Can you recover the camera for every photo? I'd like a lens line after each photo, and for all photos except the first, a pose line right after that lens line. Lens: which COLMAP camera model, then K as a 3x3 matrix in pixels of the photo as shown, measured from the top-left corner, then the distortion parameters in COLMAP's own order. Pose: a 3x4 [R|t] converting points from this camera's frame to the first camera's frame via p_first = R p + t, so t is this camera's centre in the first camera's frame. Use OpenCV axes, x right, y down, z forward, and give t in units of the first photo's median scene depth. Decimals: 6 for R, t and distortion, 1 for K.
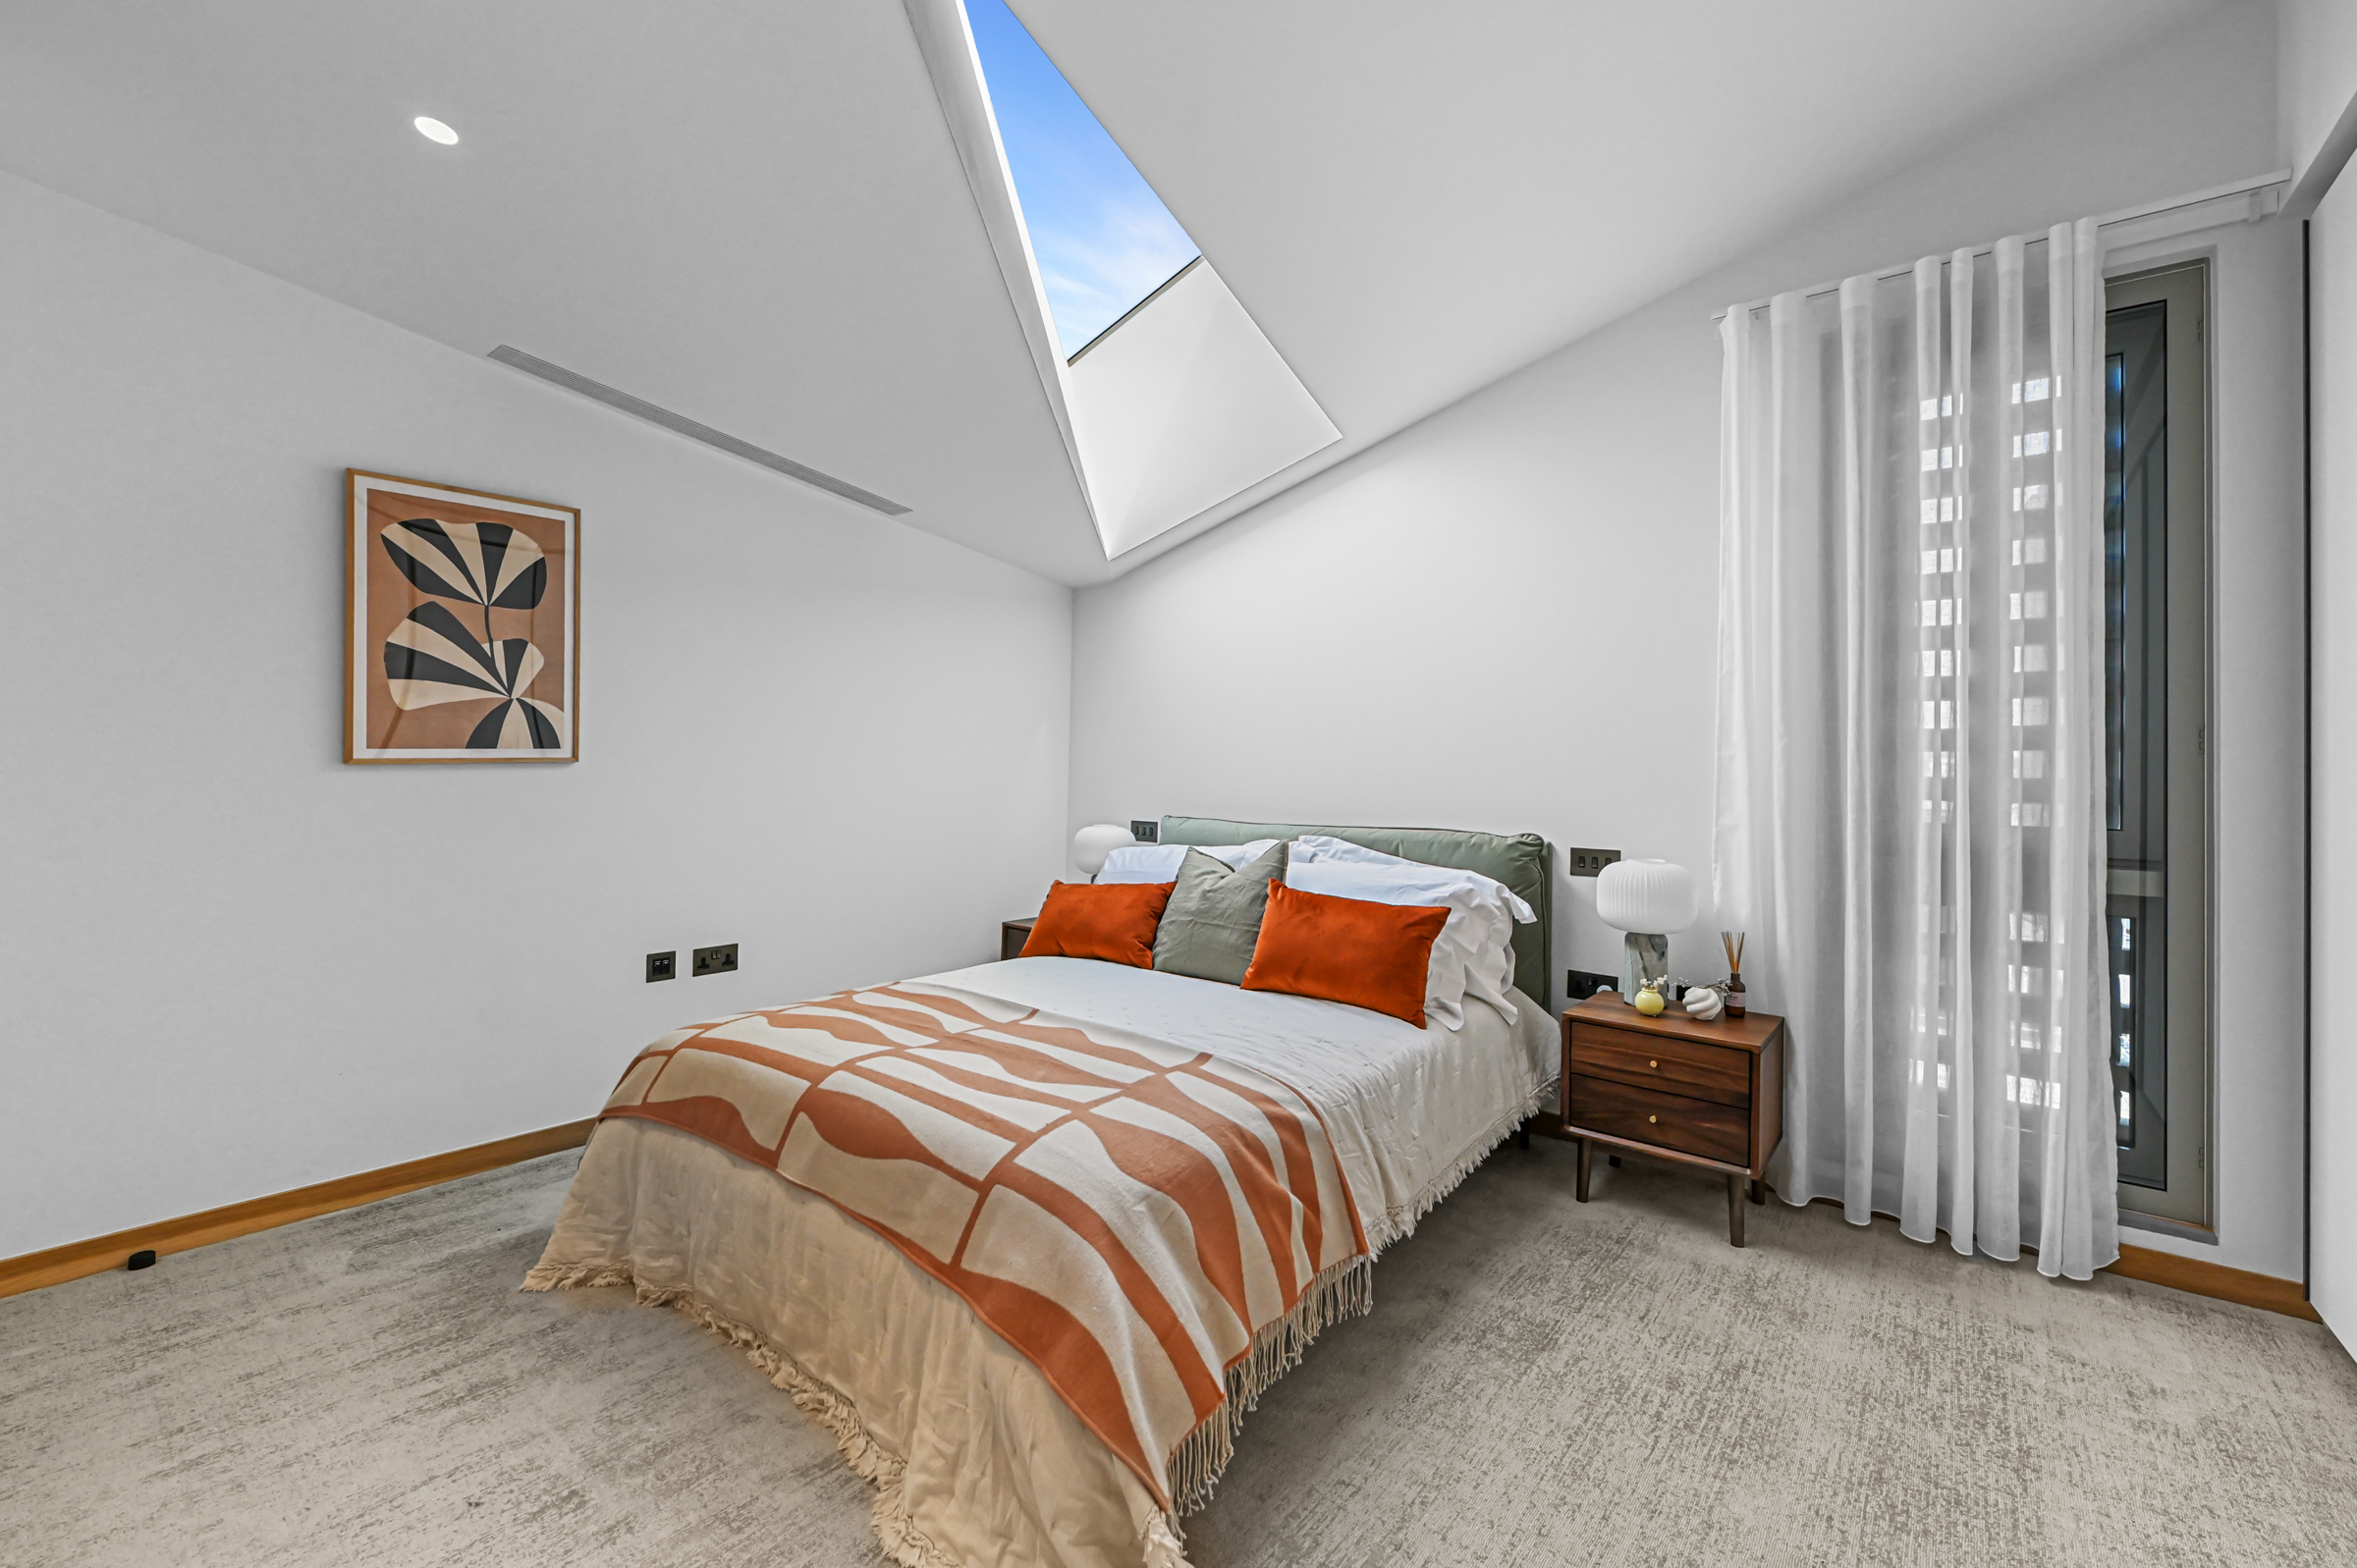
lens RADIAL K [[960.2, 0, 1173.9], [0, 960.2, 768.4], [0, 0, 1]] dist [-0.000671, -0.000009]
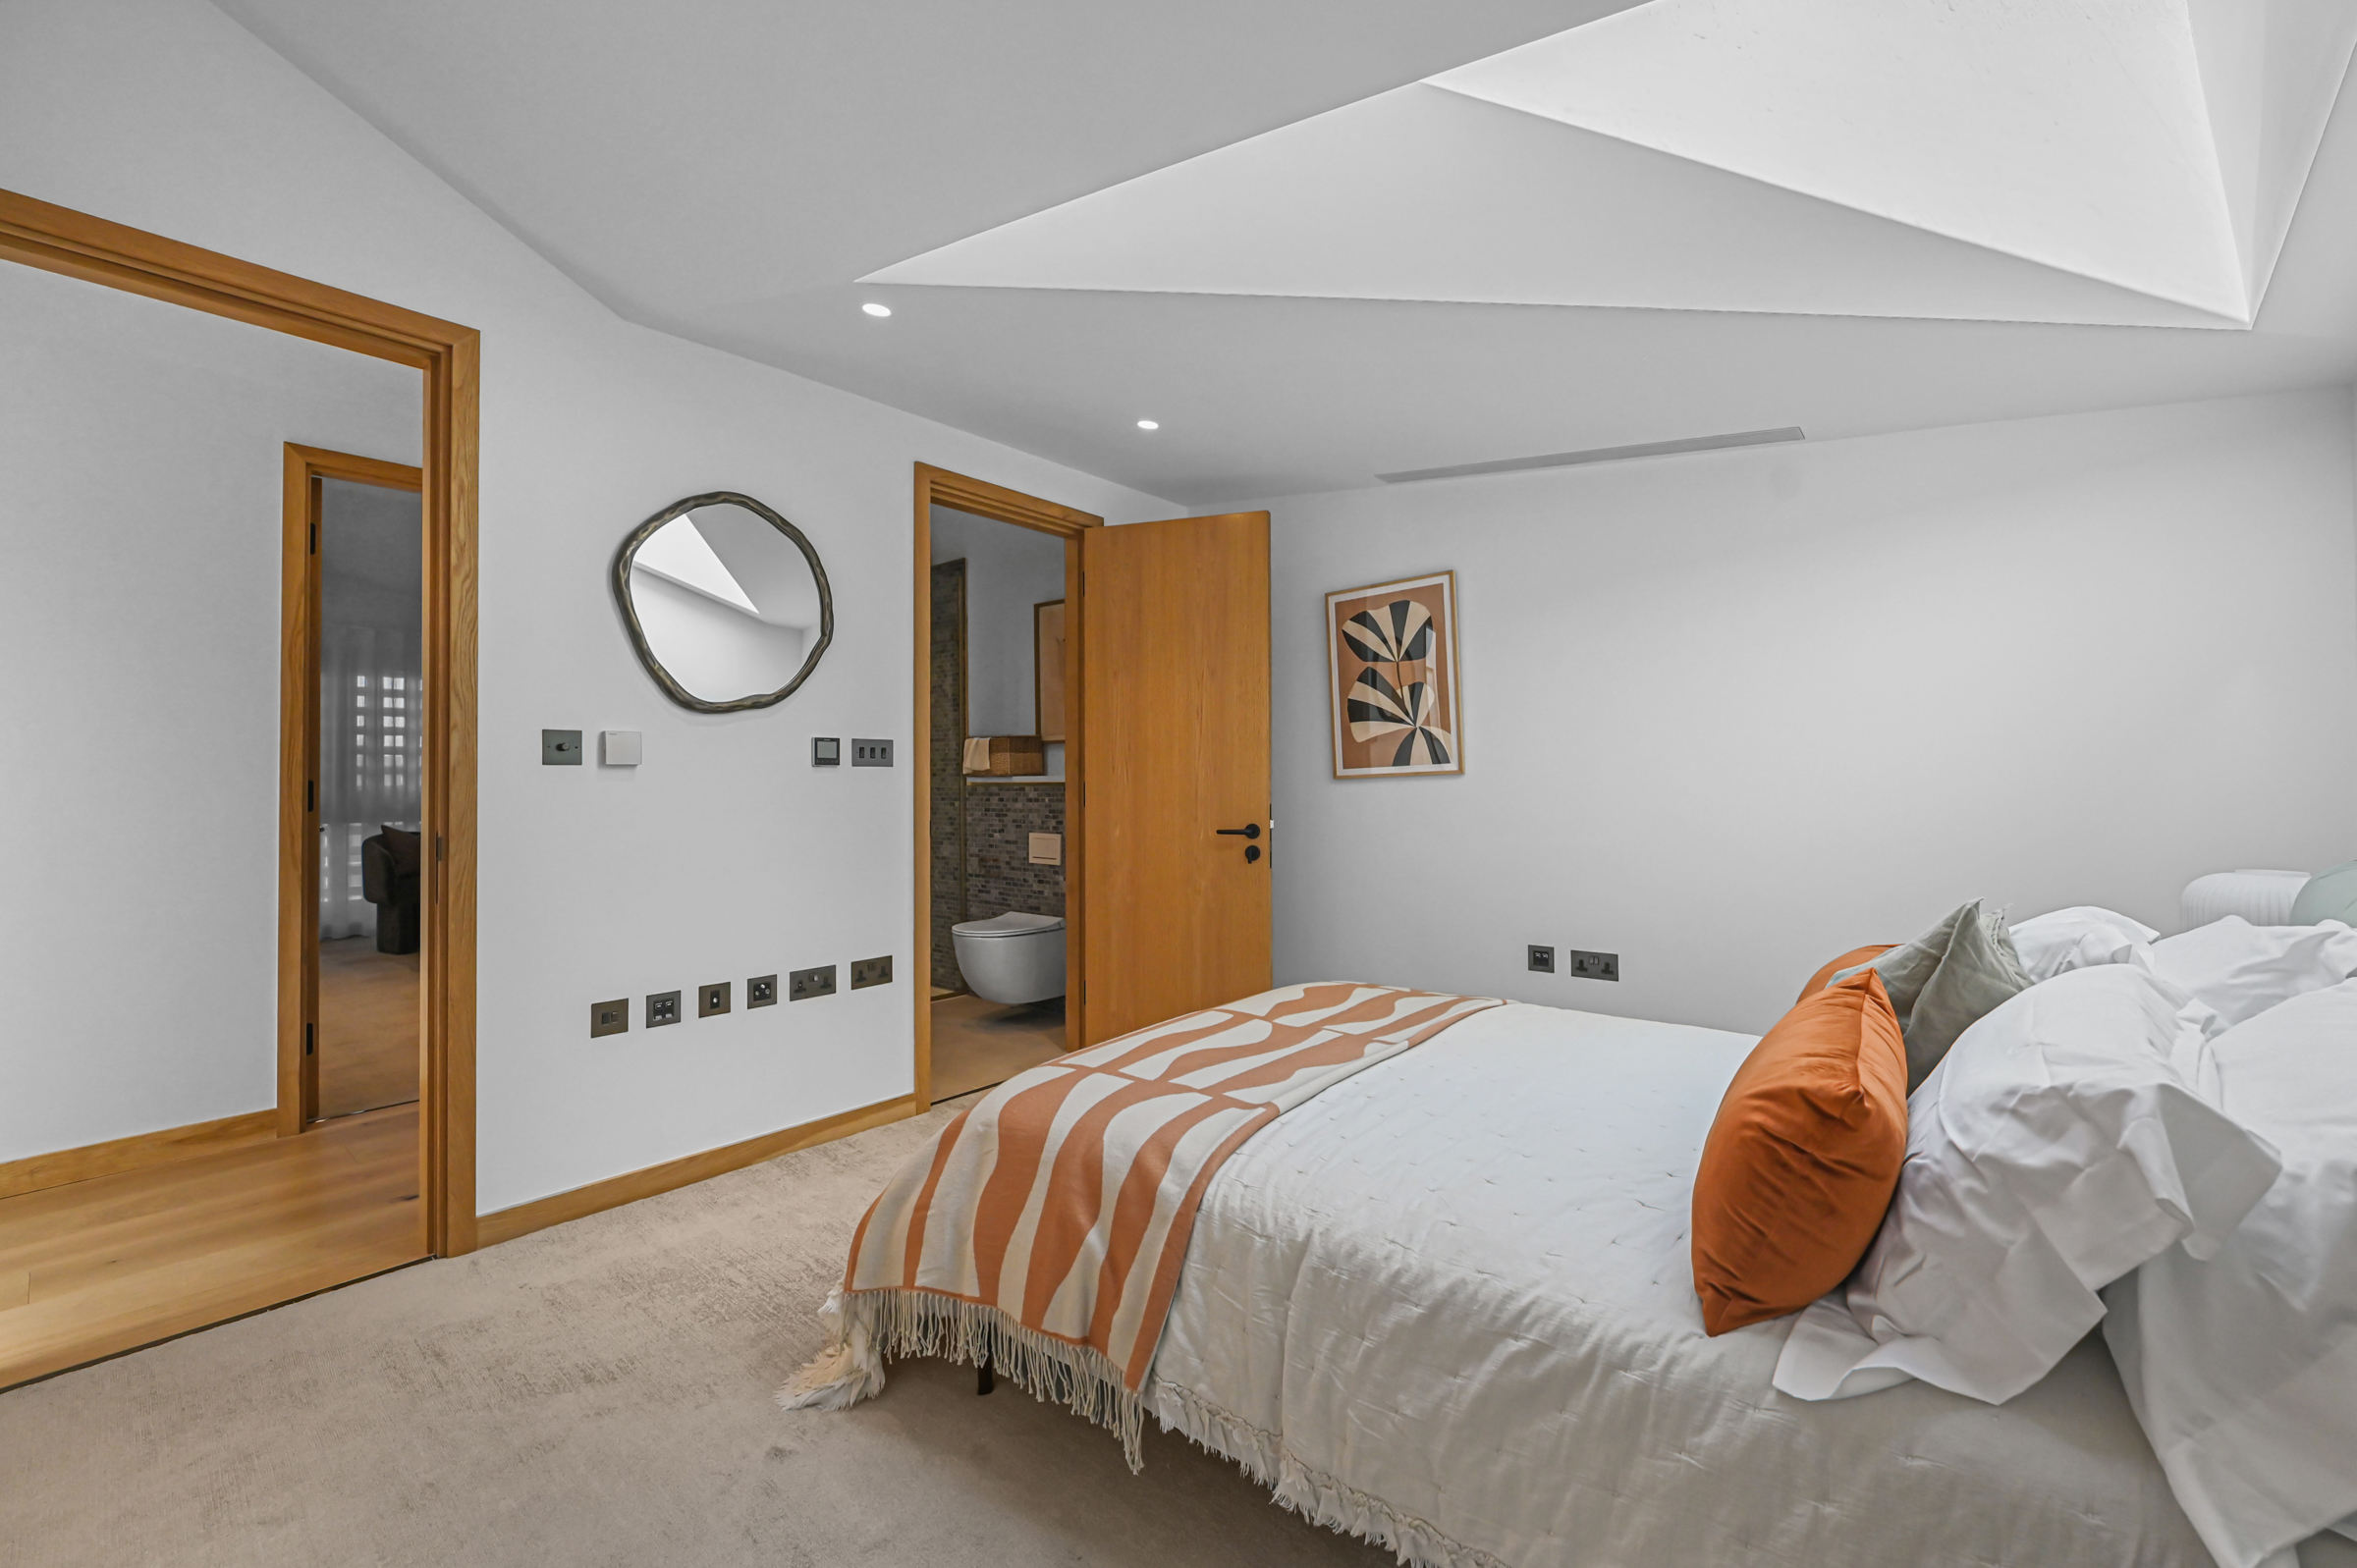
lens RADIAL K [[942.8, 0, 1174.9], [0, 942.8, 789.0], [0, 0, 1]] dist [-0.000099, 0.000018]
pose [[-0.035810, -0.015574, -0.999237, 0.647755], [0.011025, 0.999812, -0.015978, 0.030881], [0.999298, -0.011589, -0.035632, 0.731461]]
